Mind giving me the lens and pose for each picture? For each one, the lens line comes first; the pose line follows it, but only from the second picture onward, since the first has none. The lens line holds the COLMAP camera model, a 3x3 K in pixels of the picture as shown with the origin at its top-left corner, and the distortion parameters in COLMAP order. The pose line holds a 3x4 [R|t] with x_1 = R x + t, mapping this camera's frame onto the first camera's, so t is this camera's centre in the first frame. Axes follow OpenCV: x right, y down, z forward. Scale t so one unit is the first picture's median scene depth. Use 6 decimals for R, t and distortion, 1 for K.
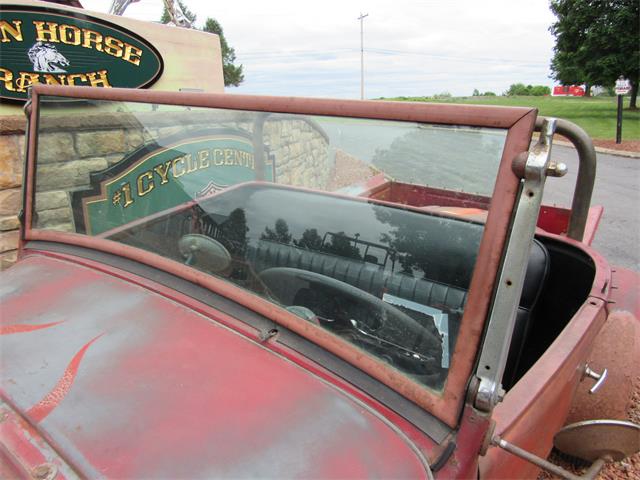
lens RADIAL K [[460.5, 0, 316.0], [0, 460.5, 240.0], [0, 0, 1]] dist [-0.024900, 0.005461]
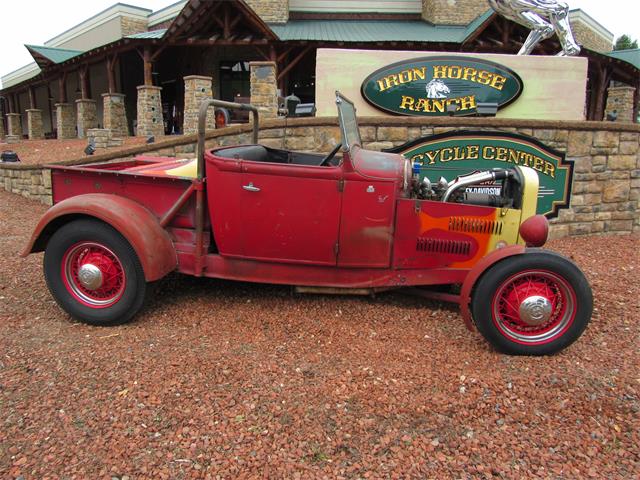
lens RADIAL K [[460.5, 0, 321.1], [0, 460.5, 239.6], [0, 0, 1]] dist [-0.024900, 0.005461]
pose [[0.499730, 0.196367, -0.843629, 0.637526], [-0.254829, 0.964190, 0.073480, 0.078650], [0.827848, 0.178260, 0.531875, -0.057284]]
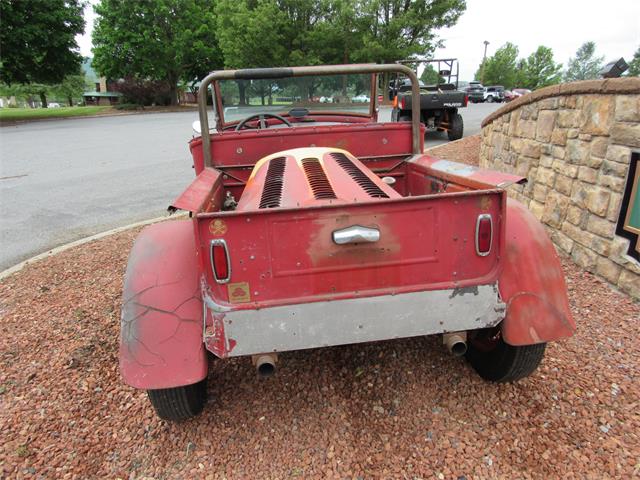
lens RADIAL K [[460.5, 0, 319.5], [0, 460.5, 241.6], [0, 0, 1]] dist [-0.024900, 0.005461]
pose [[-0.737511, 0.214399, -0.640398, 0.467054], [-0.188566, 0.845177, 0.500118, -0.205821], [0.648475, 0.489600, -0.582899, 0.800013]]
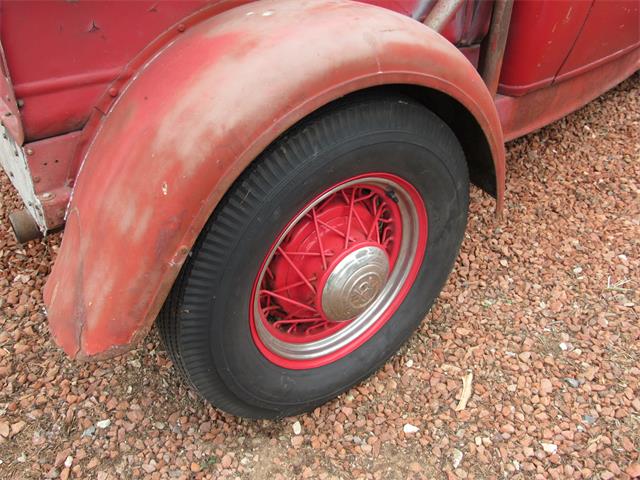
lens RADIAL K [[610.3, 0, 320.6], [0, 610.3, 241.8], [0, 0, 1]] dist [-0.040643, 0.000000]
pose [[0.965546, 0.123385, -0.229123, -0.062745], [-0.040568, 0.941055, 0.335811, 0.158883], [0.257052, -0.314946, 0.913638, -0.227818]]
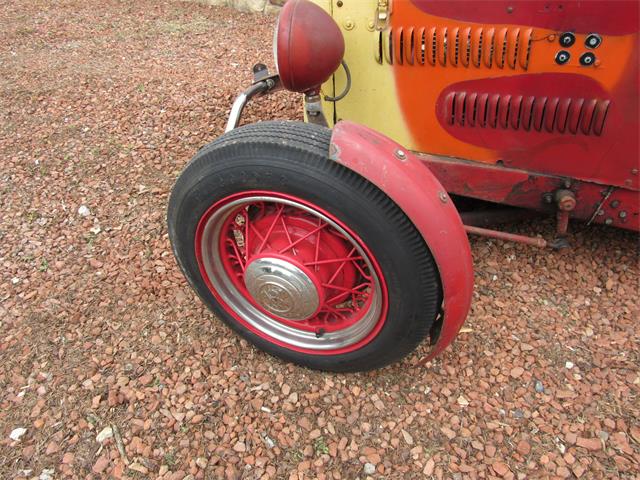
lens RADIAL K [[460.5, 0, 326.0], [0, 460.5, 239.0], [0, 0, 1]] dist [-0.024900, 0.005461]
pose [[0.452342, 0.543120, -0.707394, 0.089705], [-0.260168, 0.839041, 0.477831, 0.170482], [0.853053, -0.032102, 0.520837, -0.154745]]
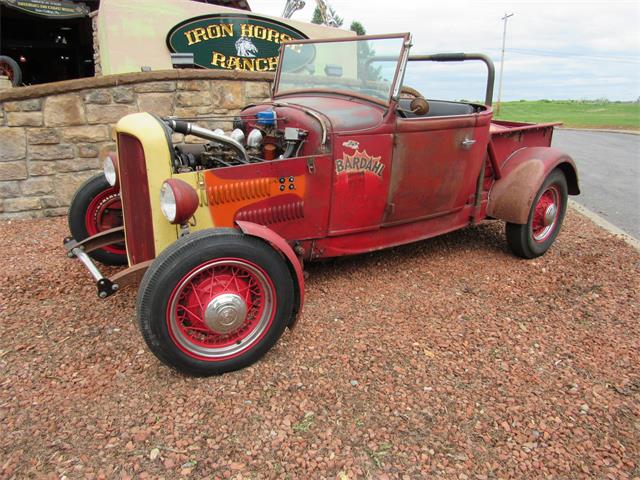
lens RADIAL K [[460.5, 0, 318.6], [0, 460.5, 240.5], [0, 0, 1]] dist [-0.024900, 0.005461]
pose [[0.961625, 0.094826, -0.257460, 0.119697], [-0.095833, 0.995360, 0.008661, 0.227179], [0.257087, 0.016345, 0.966250, -0.452887]]
